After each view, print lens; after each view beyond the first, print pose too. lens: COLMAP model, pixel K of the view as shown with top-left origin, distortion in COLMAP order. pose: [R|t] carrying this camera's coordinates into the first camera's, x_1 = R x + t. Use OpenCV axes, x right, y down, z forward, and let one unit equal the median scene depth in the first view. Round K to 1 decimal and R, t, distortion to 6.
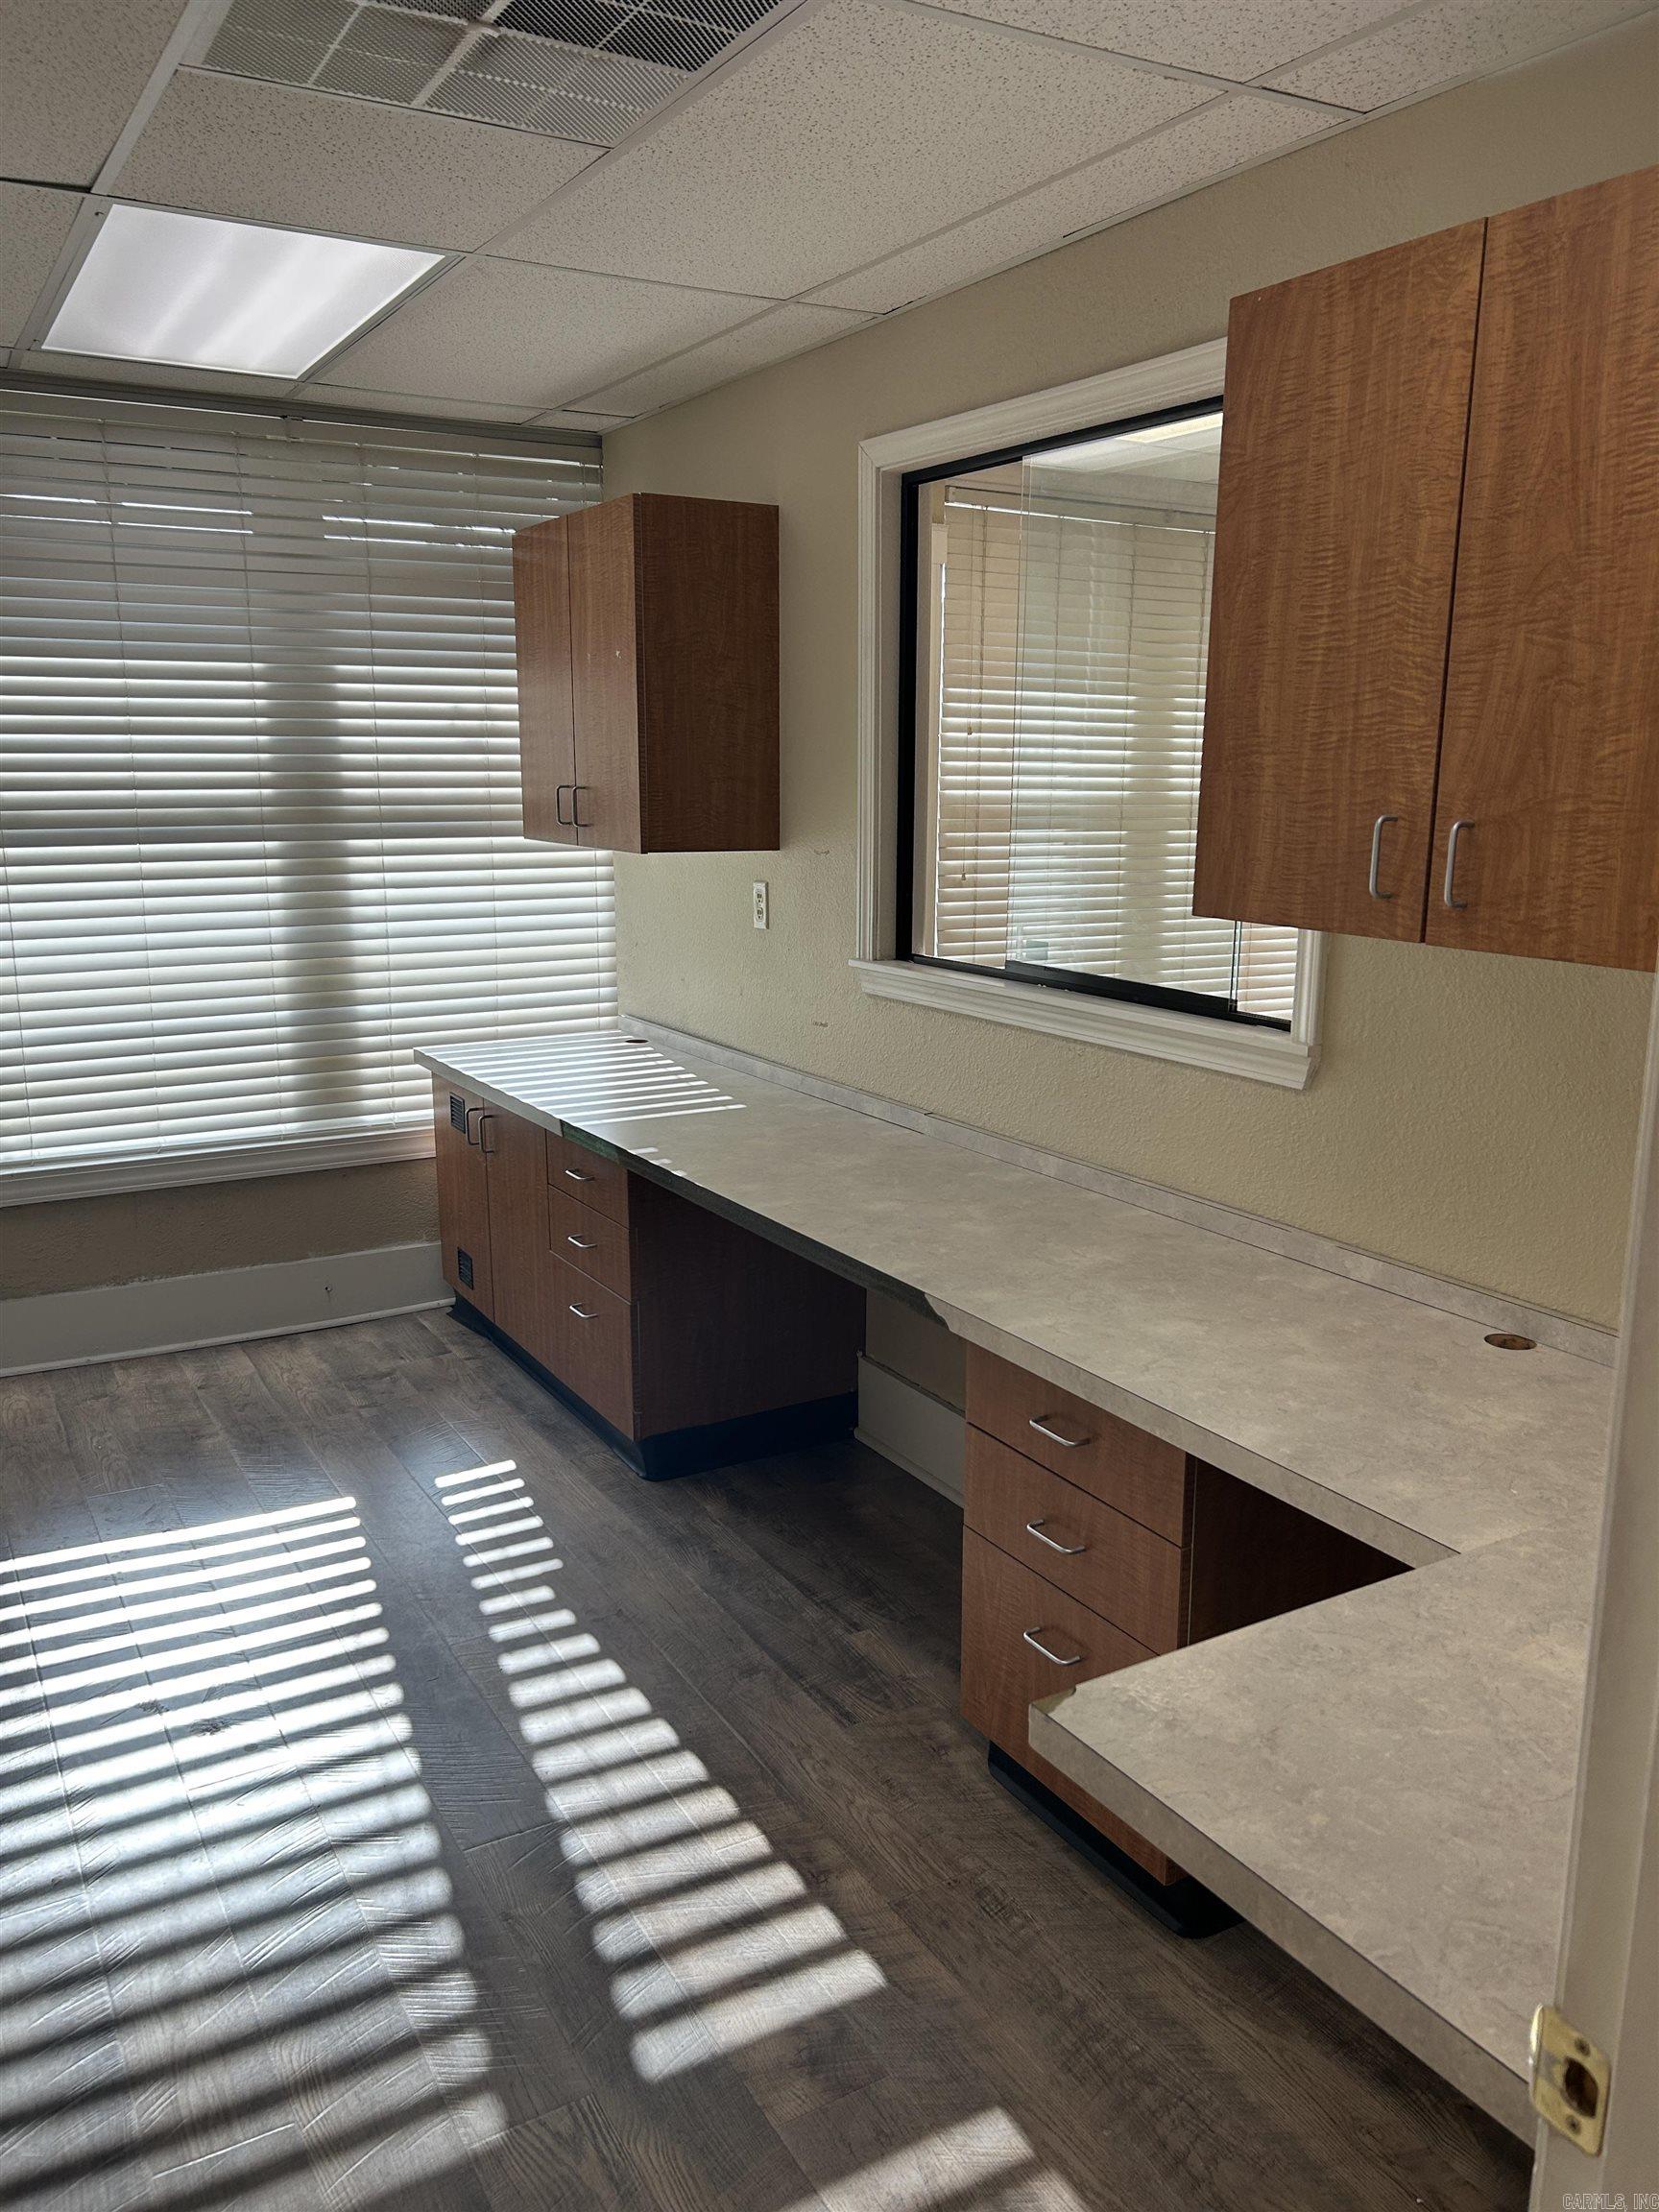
lens RADIAL K [[1664.4, 0, 828.6], [0, 1664.4, 1107.5], [0, 0, 1]] dist [0.030422, -0.034827]
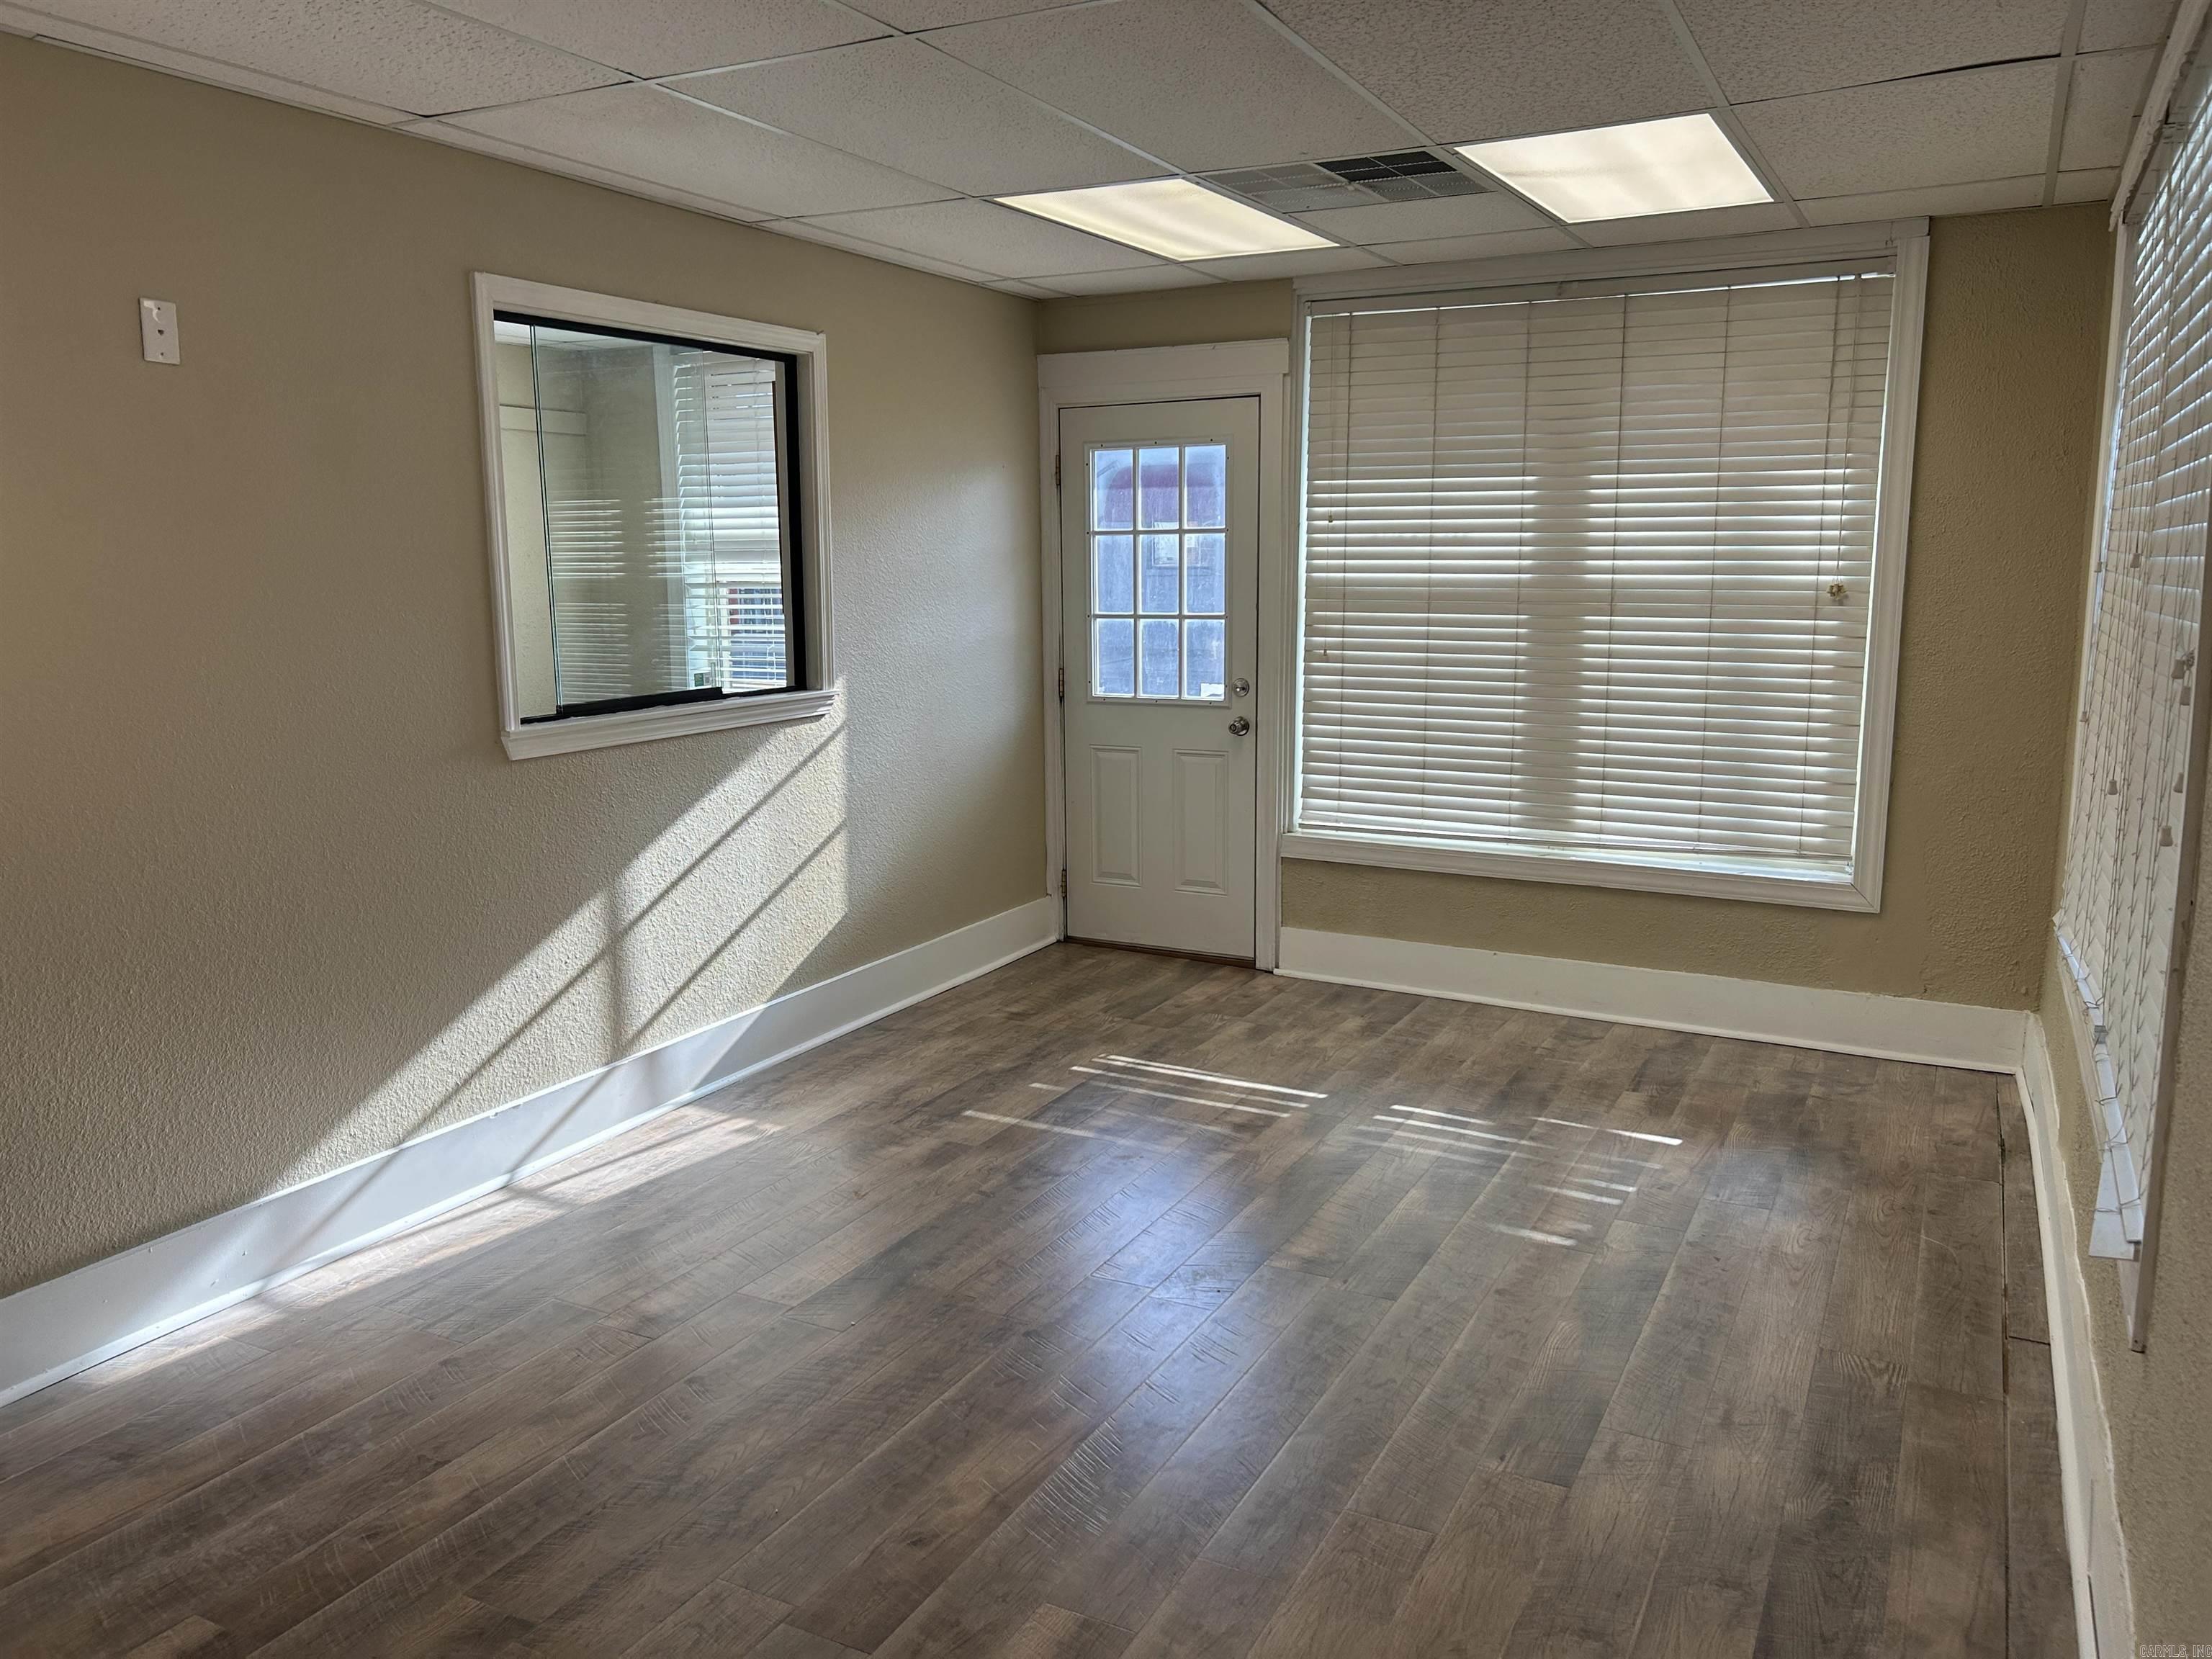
lens RADIAL K [[1664.4, 0, 1101.6], [0, 1664.4, 835.0], [0, 0, 1]] dist [0.030422, -0.034827]
pose [[0.533851, 0.129375, -0.835622, 0.919887], [-0.160675, 0.985742, 0.049967, -0.052199], [0.830172, 0.107588, 0.547027, 0.298482]]
